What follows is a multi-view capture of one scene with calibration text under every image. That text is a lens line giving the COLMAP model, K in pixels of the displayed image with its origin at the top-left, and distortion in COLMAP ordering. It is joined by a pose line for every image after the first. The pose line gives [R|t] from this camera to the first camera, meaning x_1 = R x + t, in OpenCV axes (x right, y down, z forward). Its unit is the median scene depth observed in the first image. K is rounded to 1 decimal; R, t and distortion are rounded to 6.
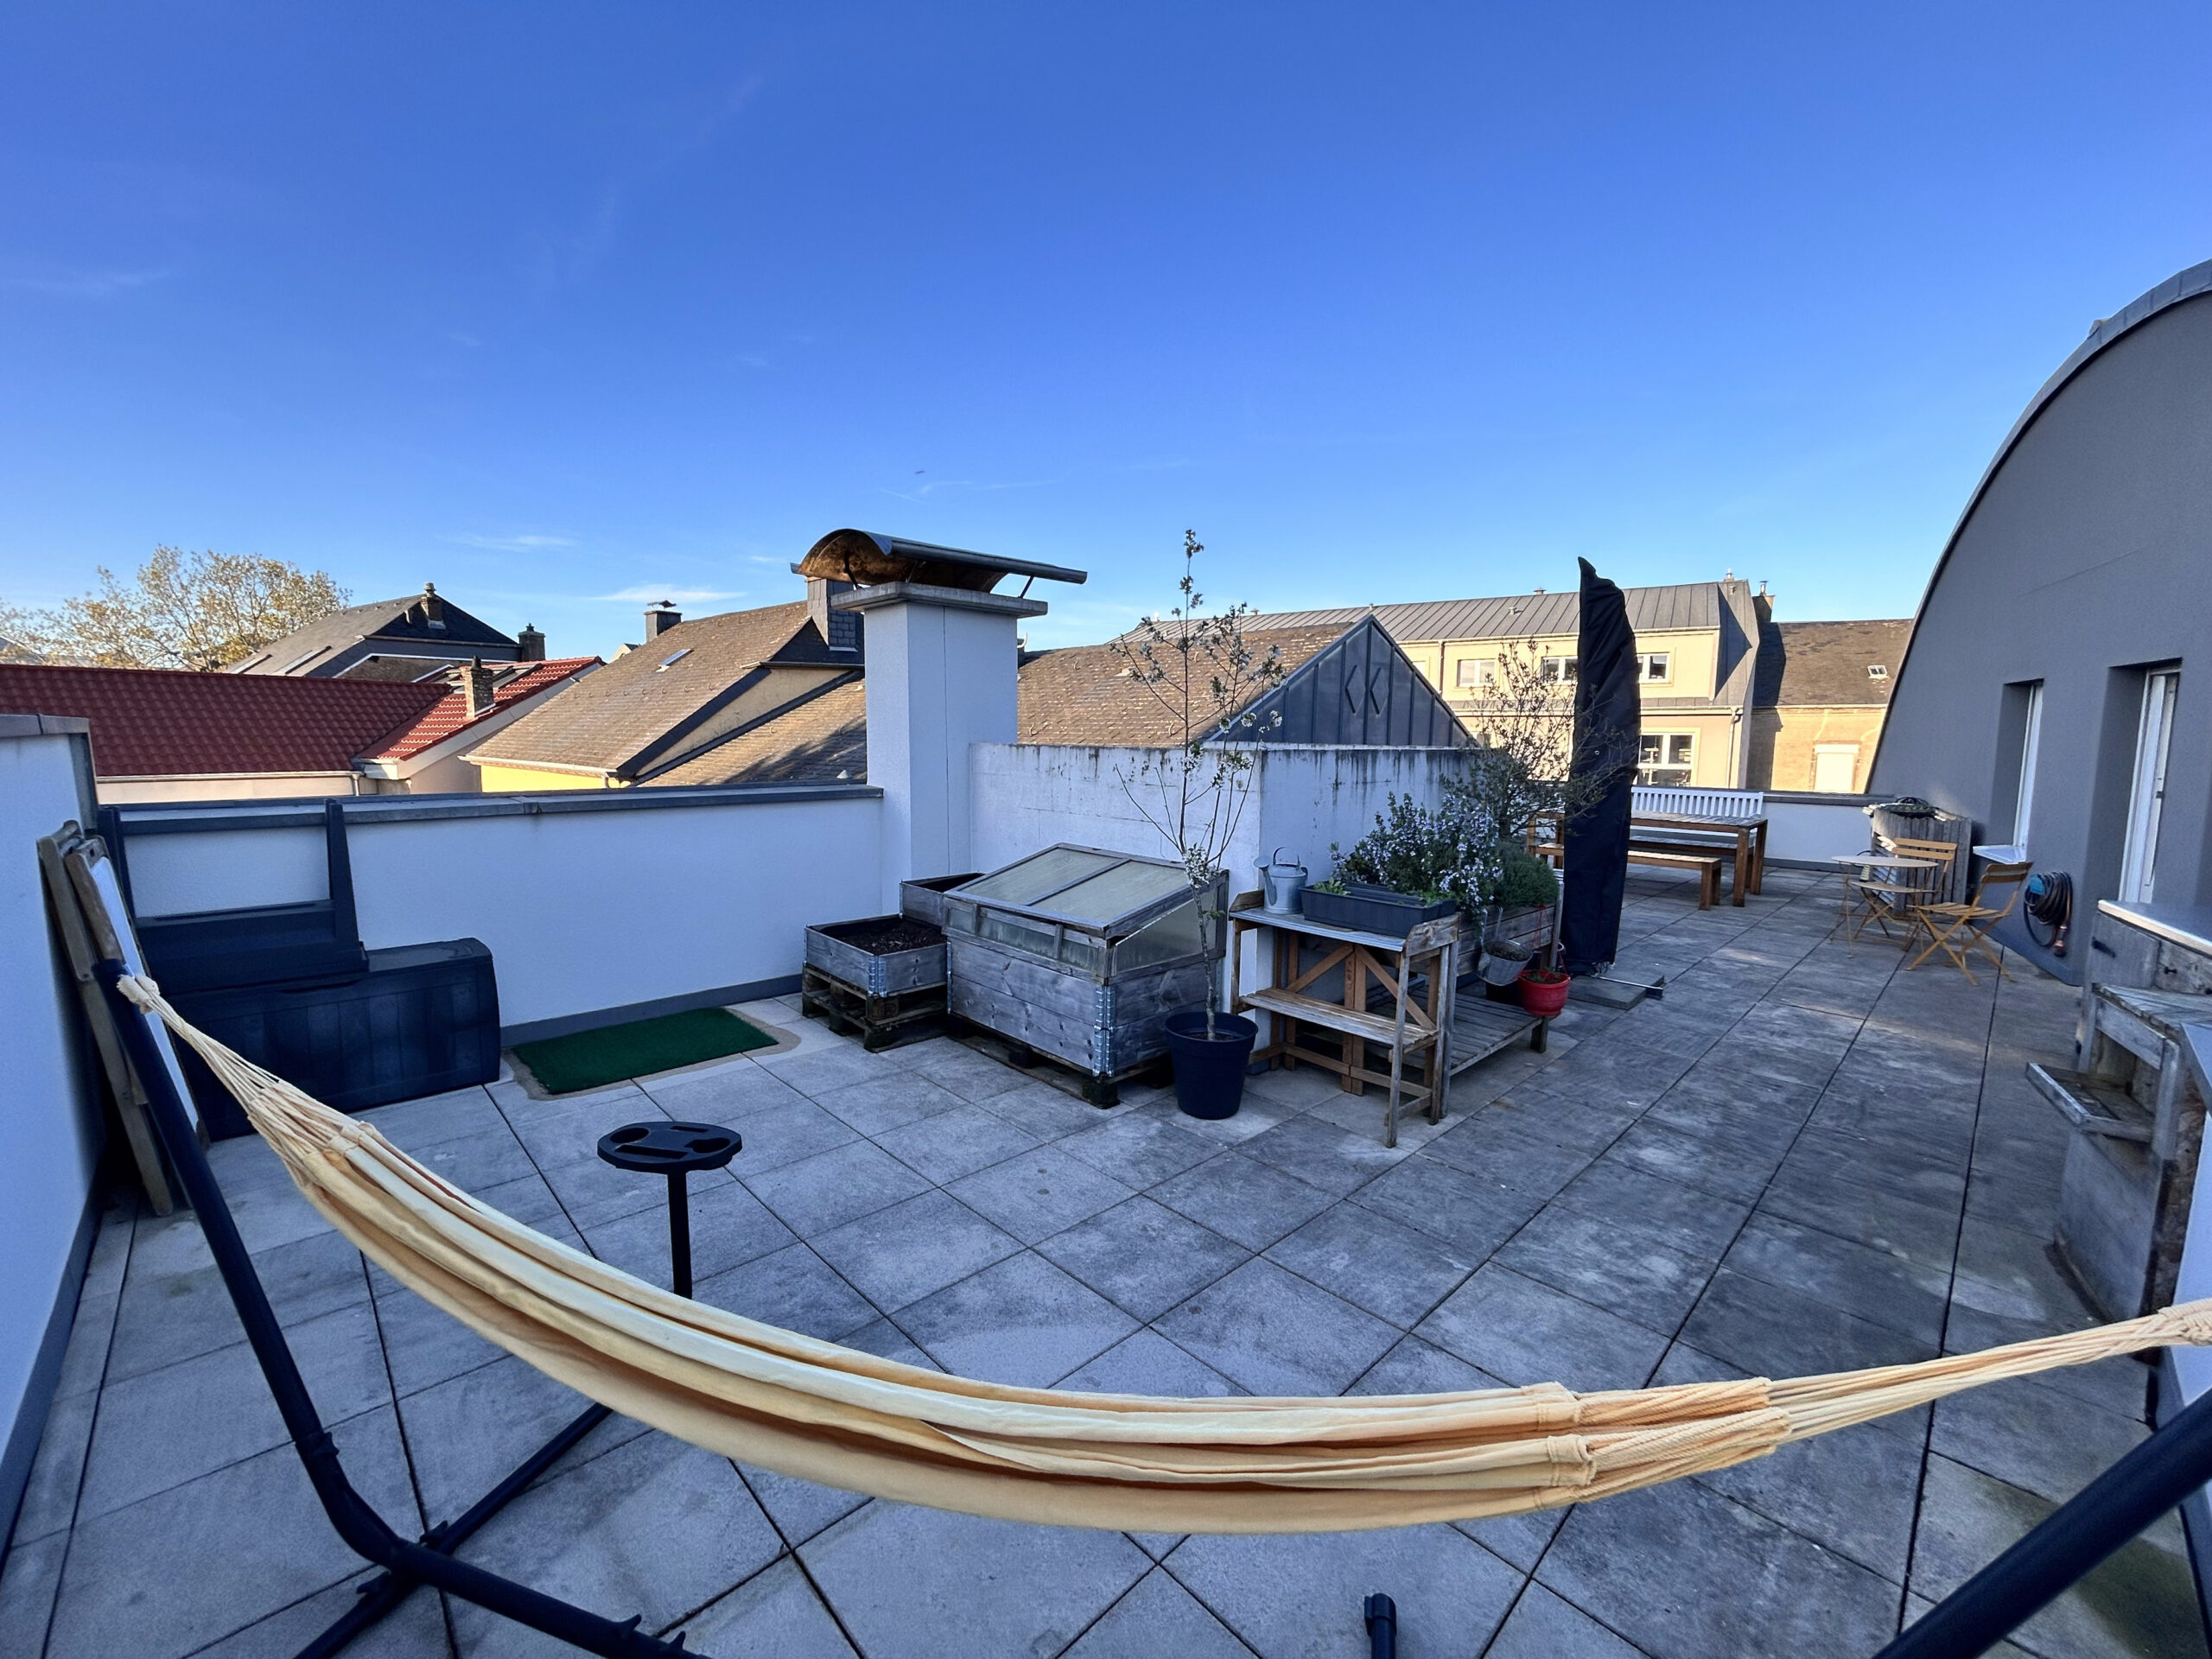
lens RADIAL K [[887.4, 0, 1097.0], [0, 887.4, 834.3], [0, 0, 1]] dist [0.001449, 0.000280]
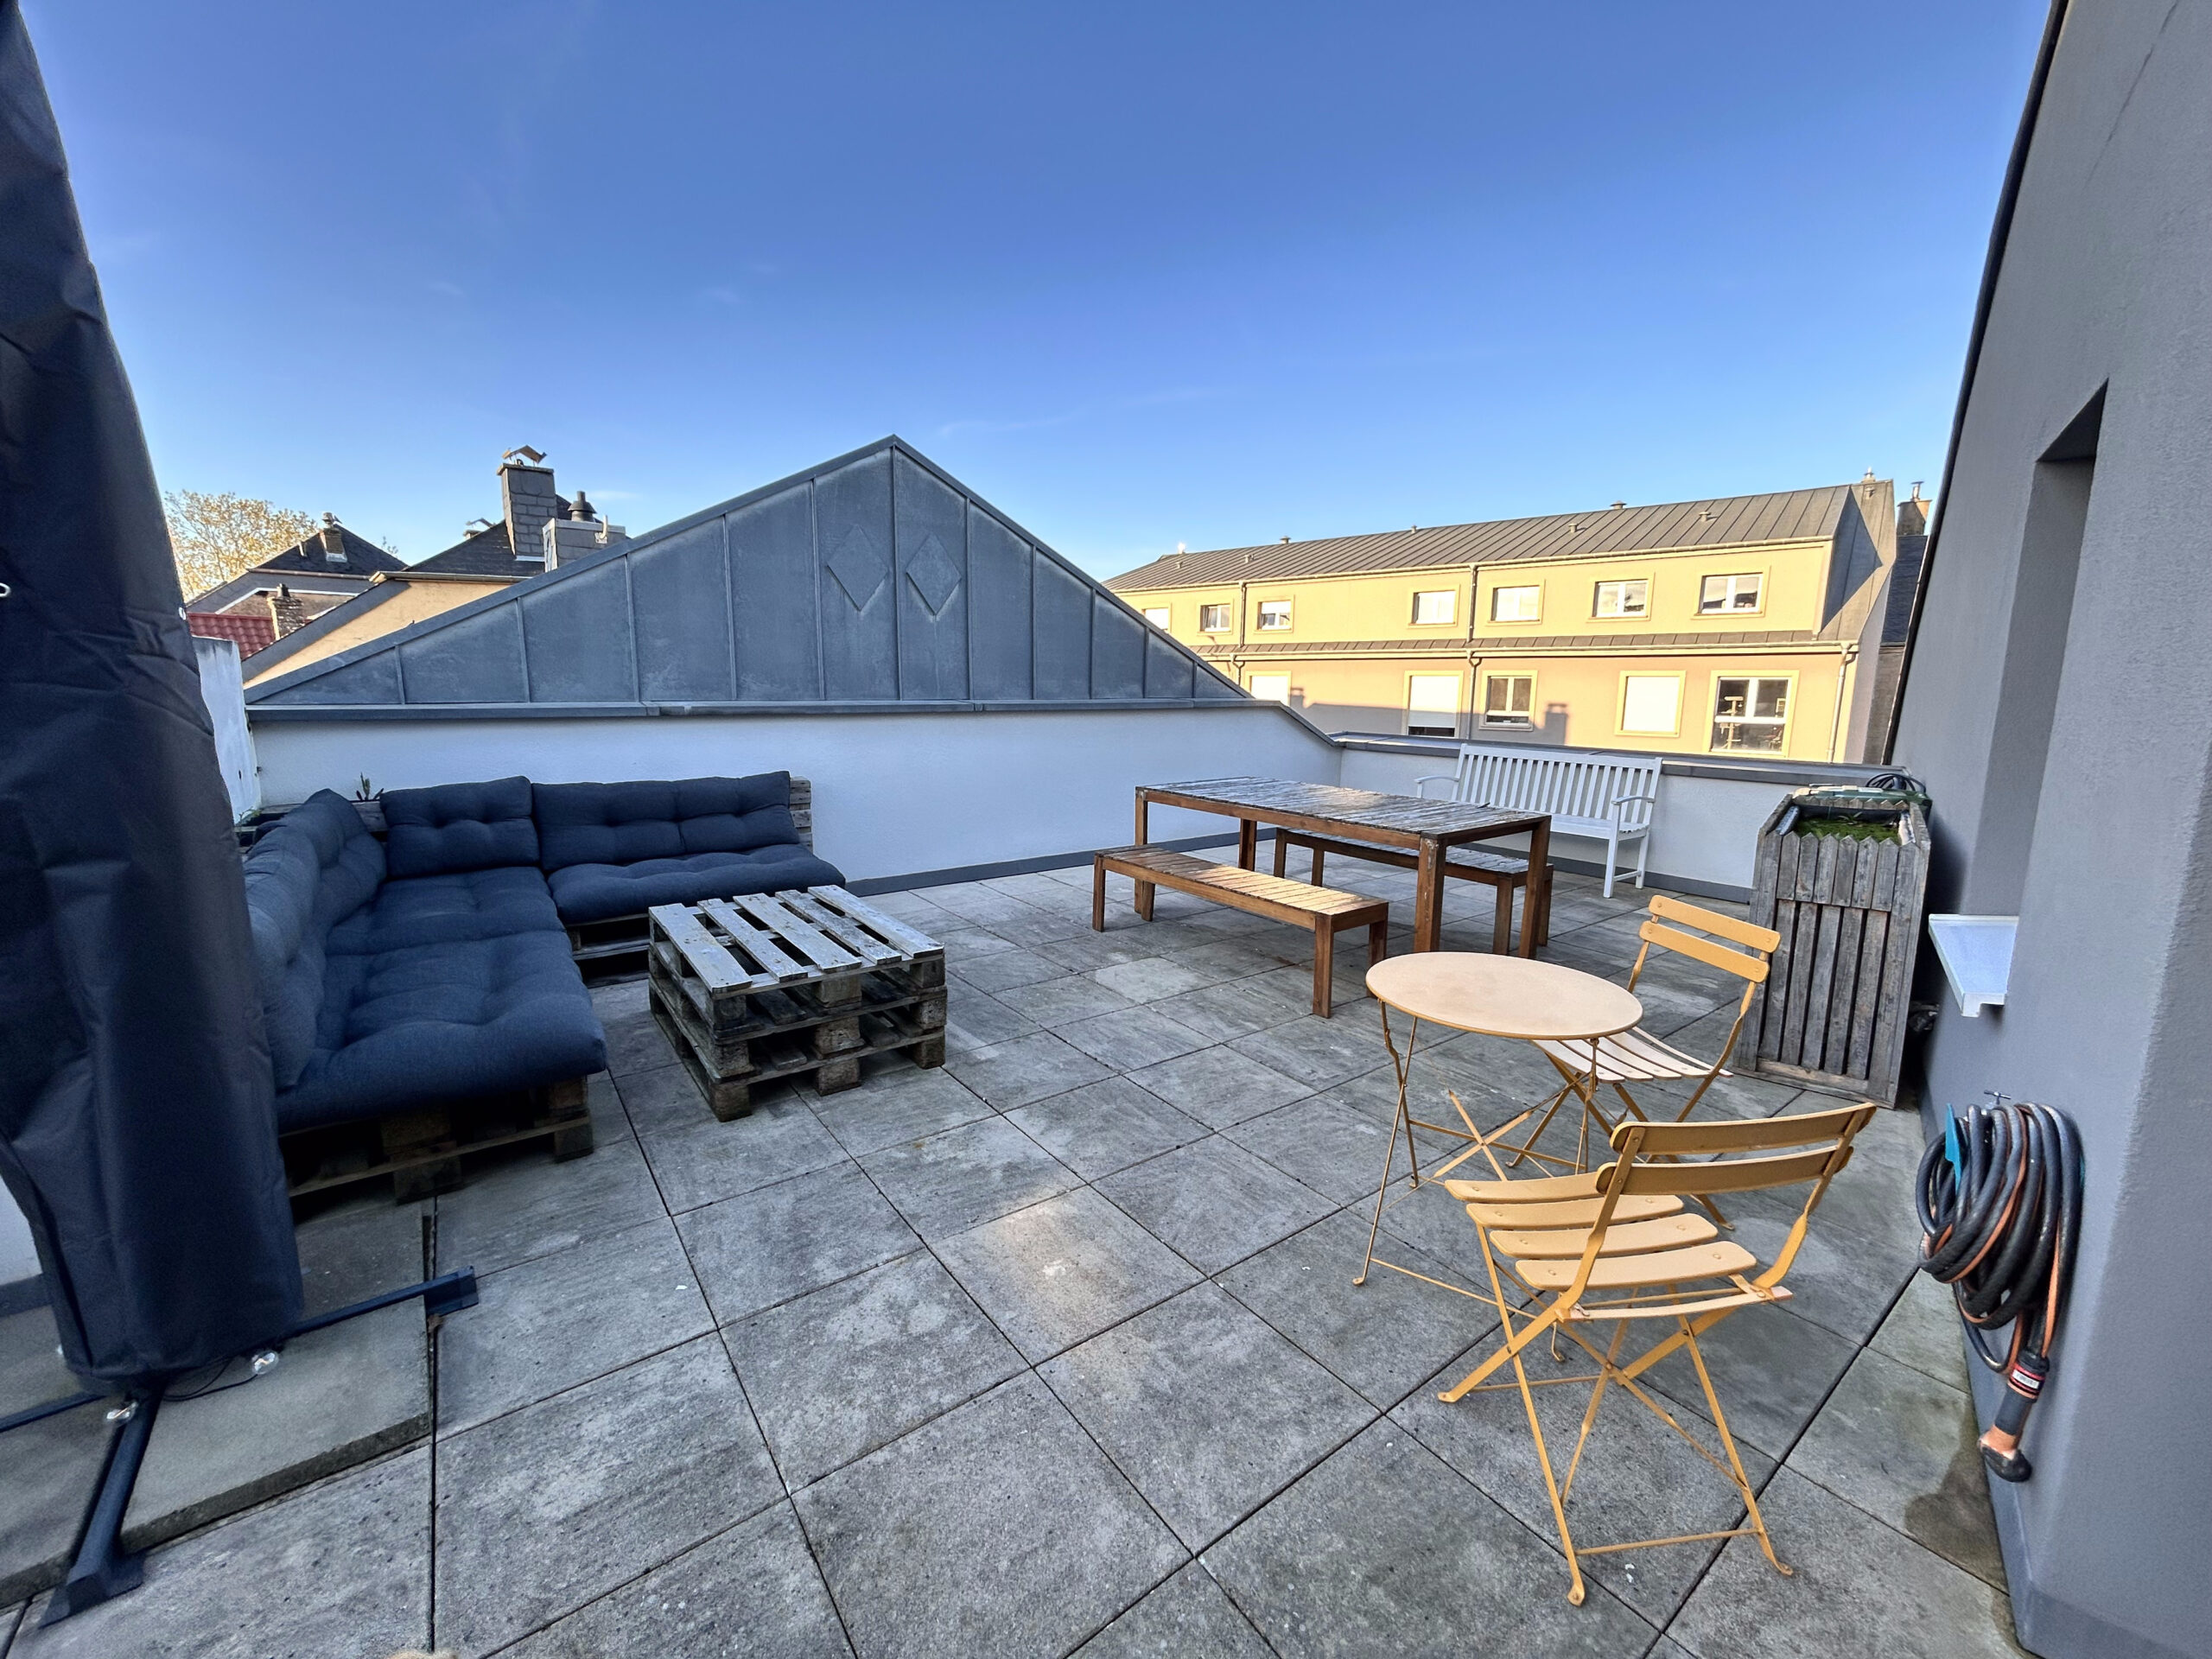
lens RADIAL K [[887.4, 0, 1112.7], [0, 887.4, 818.5], [0, 0, 1]] dist [0.001449, 0.000280]
pose [[0.991938, 0.022290, -0.124748, 0.189601], [-0.017867, 0.999175, 0.036464, -0.009366], [0.125458, -0.033941, 0.991518, 0.160845]]
